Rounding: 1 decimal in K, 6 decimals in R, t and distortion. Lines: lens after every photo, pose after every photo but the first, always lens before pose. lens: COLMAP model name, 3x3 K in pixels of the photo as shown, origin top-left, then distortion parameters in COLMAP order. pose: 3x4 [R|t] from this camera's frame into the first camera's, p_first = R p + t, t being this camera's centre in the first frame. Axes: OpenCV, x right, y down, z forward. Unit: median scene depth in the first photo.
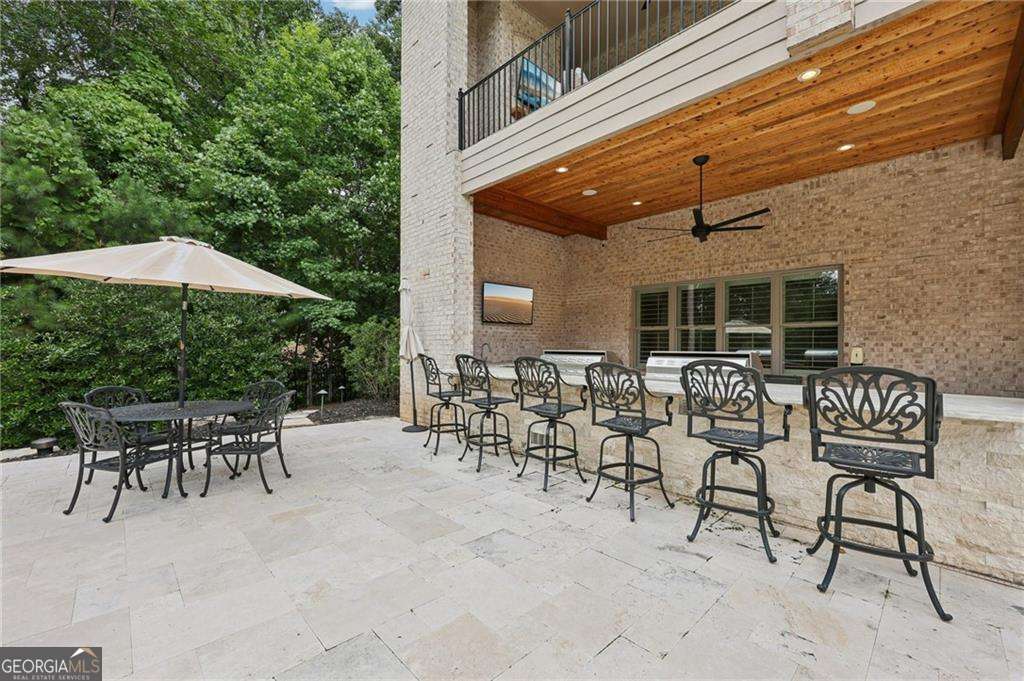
lens RADIAL K [[446.2, 0, 509.1], [0, 446.2, 343.7], [0, 0, 1]] dist [0.001432, 0.000142]
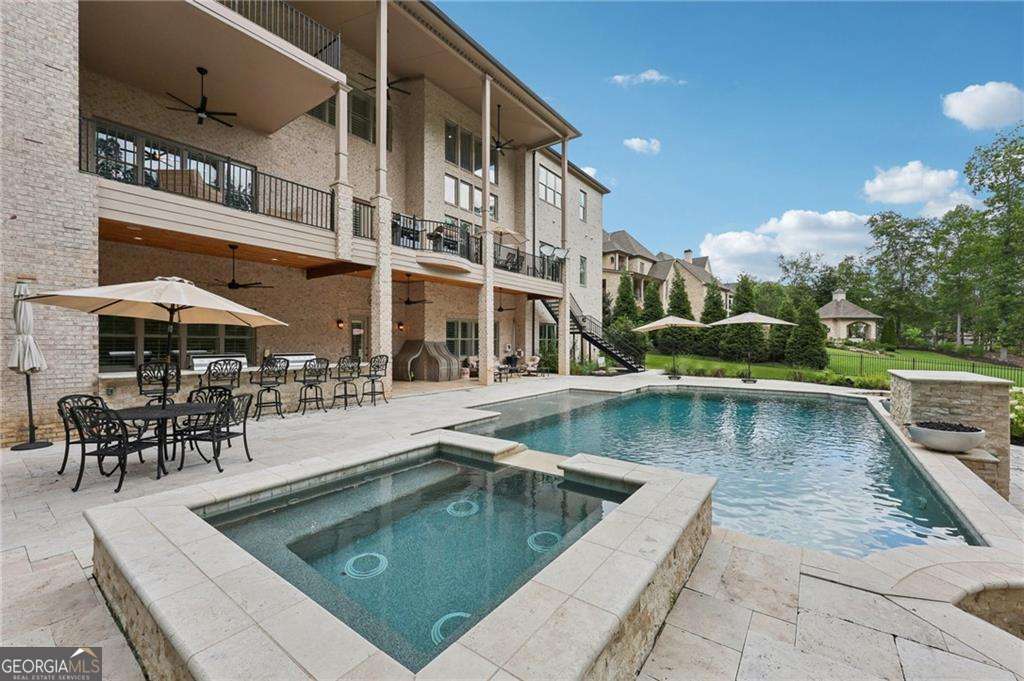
lens RADIAL K [[446.2, 0, 509.1], [0, 446.2, 343.7], [0, 0, 1]] dist [0.001432, 0.000142]
pose [[-0.240548, -0.003536, 0.970631, -1.286272], [-0.006084, 0.999979, 0.002136, -0.025517], [-0.970618, -0.005391, -0.240564, 0.328390]]
